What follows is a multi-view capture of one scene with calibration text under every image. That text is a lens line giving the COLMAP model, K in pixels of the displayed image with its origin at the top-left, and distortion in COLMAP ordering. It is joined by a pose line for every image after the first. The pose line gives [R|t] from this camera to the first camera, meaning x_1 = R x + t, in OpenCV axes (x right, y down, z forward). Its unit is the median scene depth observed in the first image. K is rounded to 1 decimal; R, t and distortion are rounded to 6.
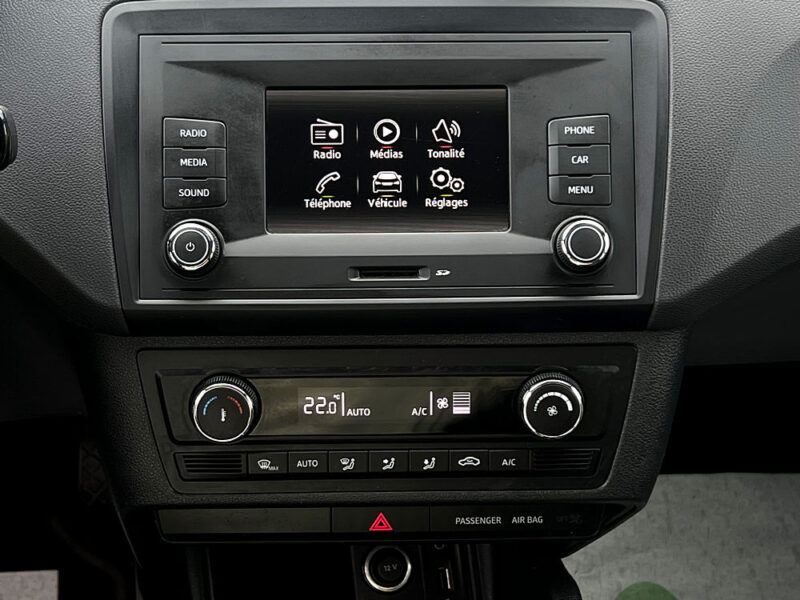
lens RADIAL K [[1468.4, 0, 396.6], [0, 1468.4, 303.9], [0, 0, 1]] dist [0.157094, 0.000000]
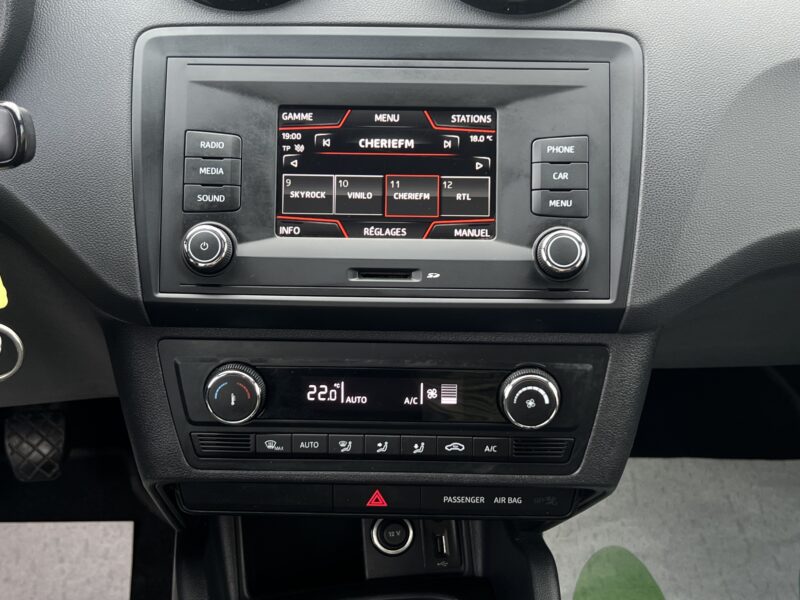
lens RADIAL K [[1072.1, 0, 400.3], [0, 1072.1, 302.6], [0, 0, 1]] dist [0.098132, 0.000000]
pose [[0.999102, 0.023839, -0.035036, 0.034706], [-0.024424, 0.999568, -0.016358, 0.012726], [0.034631, 0.017199, 0.999252, 0.192183]]
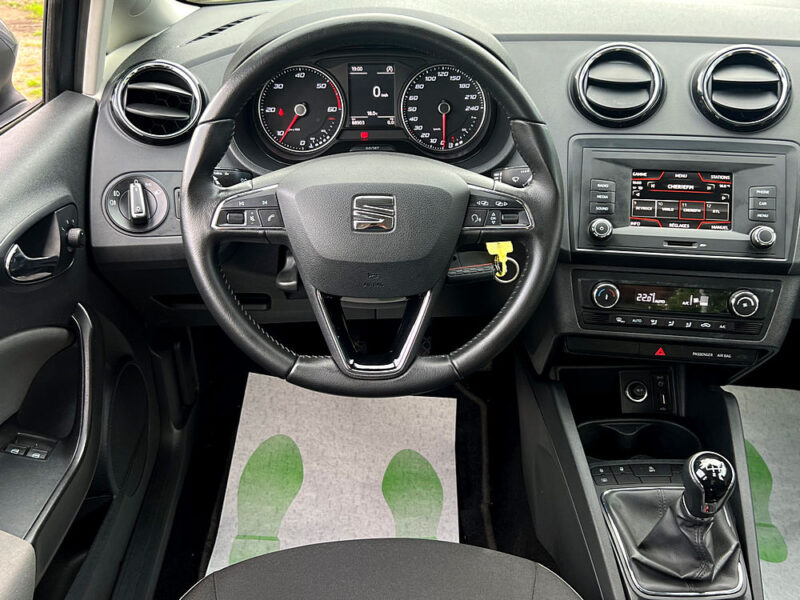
lens RADIAL K [[864.6, 0, 374.9], [0, 864.6, 286.3], [0, 0, 1]] dist [0.025222, 0.000000]
pose [[0.985560, 0.066169, -0.155862, -0.277392], [-0.076555, 0.995161, -0.061594, 0.177824], [0.151032, 0.072637, 0.985857, -0.517658]]
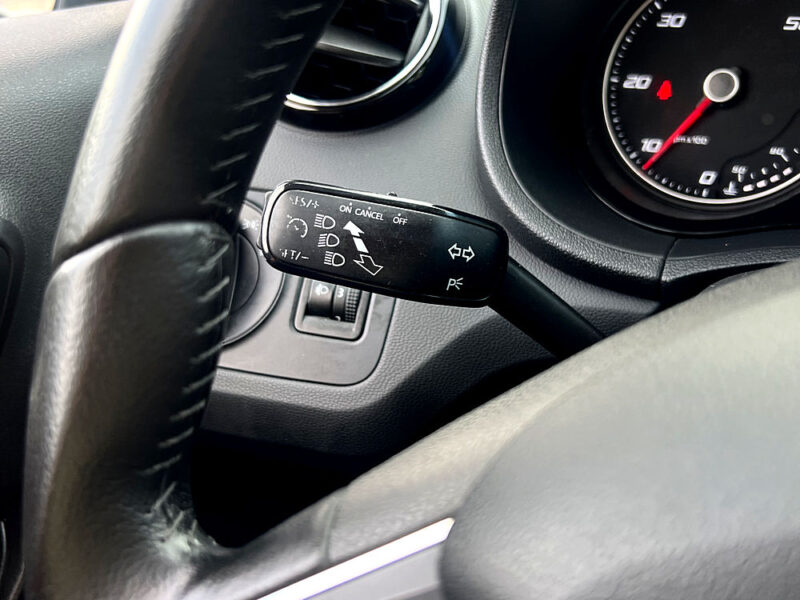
lens RADIAL K [[725.8, 0, 397.6], [0, 725.8, 296.3], [0, 0, 1]] dist [-0.002564, 0.000000]
pose [[0.794324, 0.241894, -0.557258, -0.550834], [-0.301892, 0.953198, -0.016559, -0.026842], [0.527172, 0.181385, 0.830175, 0.520804]]
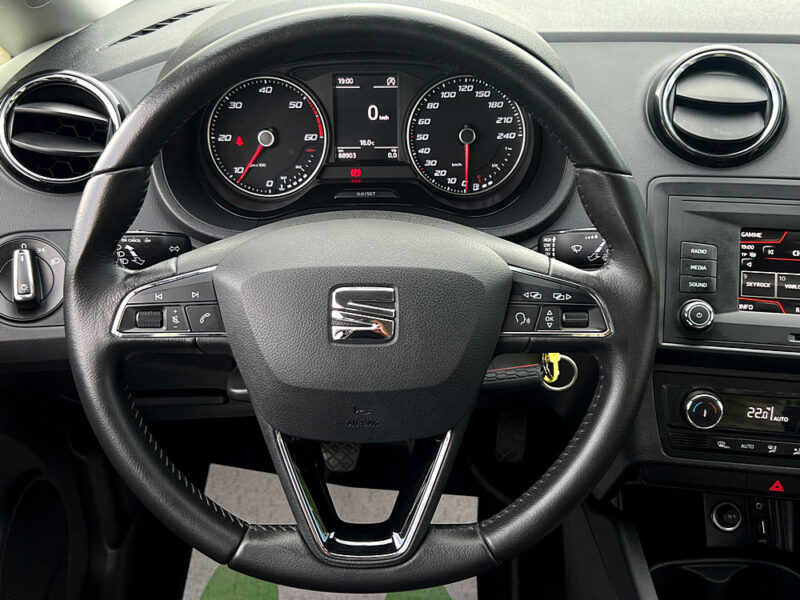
lens RADIAL K [[911.9, 0, 368.8], [0, 911.9, 285.9], [0, 0, 1]] dist [0.010106, 0.000000]
pose [[0.983444, 0.067809, -0.168048, -0.334742], [-0.080123, 0.994490, -0.067602, 0.030684], [0.162538, 0.079947, 0.983458, -0.134123]]
